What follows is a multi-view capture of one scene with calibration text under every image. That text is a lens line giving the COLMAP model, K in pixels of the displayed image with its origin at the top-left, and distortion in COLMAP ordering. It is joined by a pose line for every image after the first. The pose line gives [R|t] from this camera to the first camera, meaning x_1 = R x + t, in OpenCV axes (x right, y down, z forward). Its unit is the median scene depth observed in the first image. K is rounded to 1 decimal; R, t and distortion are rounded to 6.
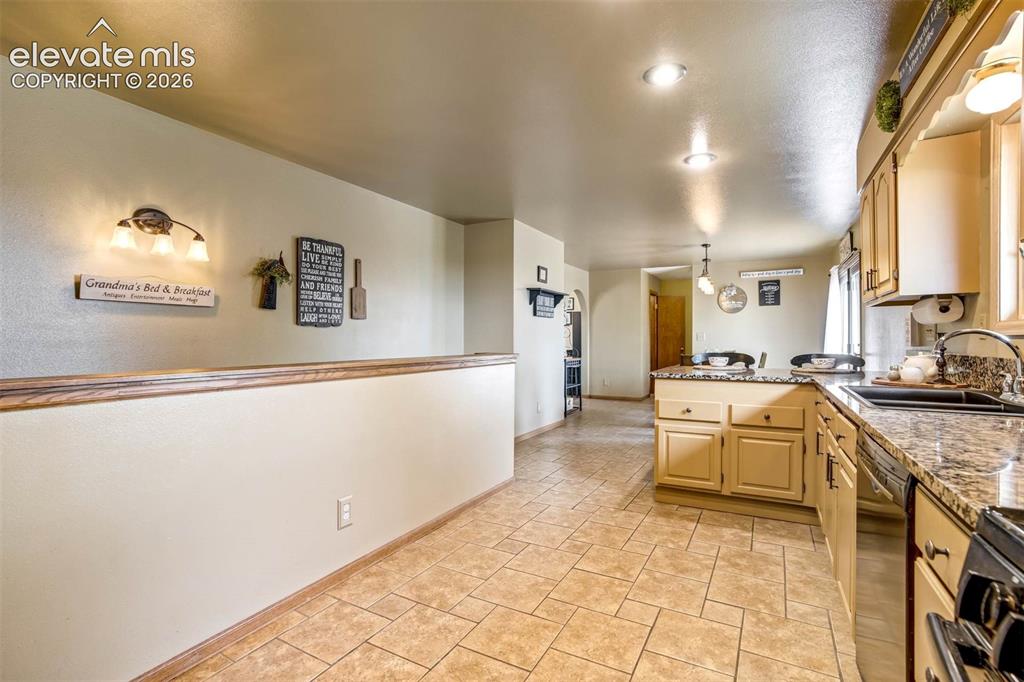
lens RADIAL K [[479.2, 0, 504.3], [0, 479.2, 342.1], [0, 0, 1]] dist [-0.053994, 0.025869]
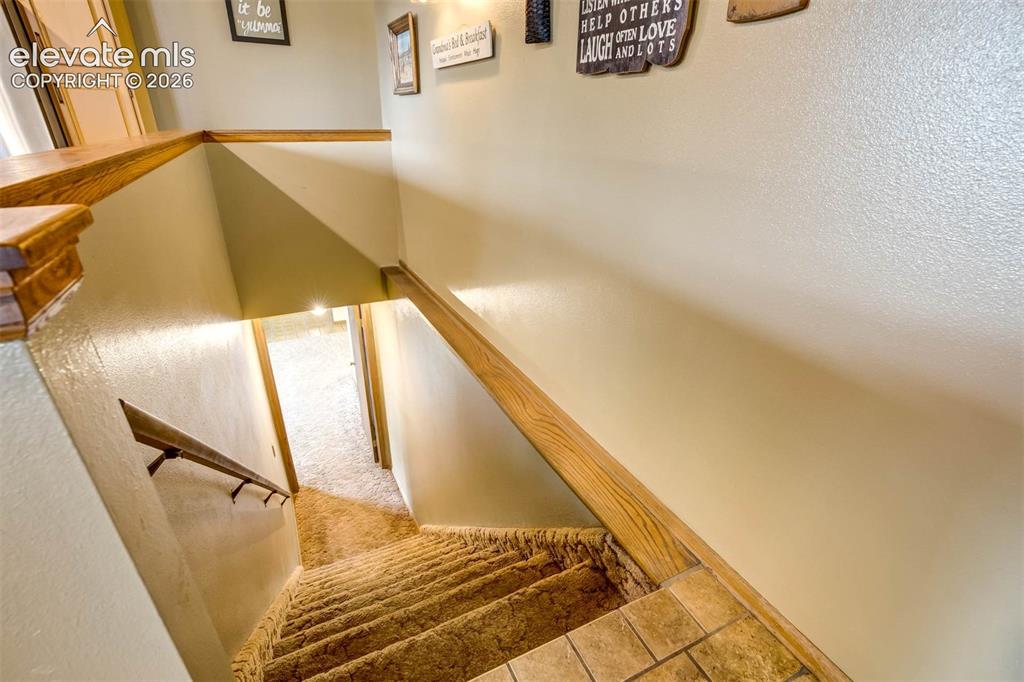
lens RADIAL K [[479.2, 0, 504.3], [0, 479.2, 342.1], [0, 0, 1]] dist [-0.053994, 0.025869]
pose [[-0.568688, 0.341566, -0.748282, -0.023005], [-0.025159, 0.902058, 0.430881, -0.002127], [0.822168, 0.263863, -0.504396, 1.194039]]
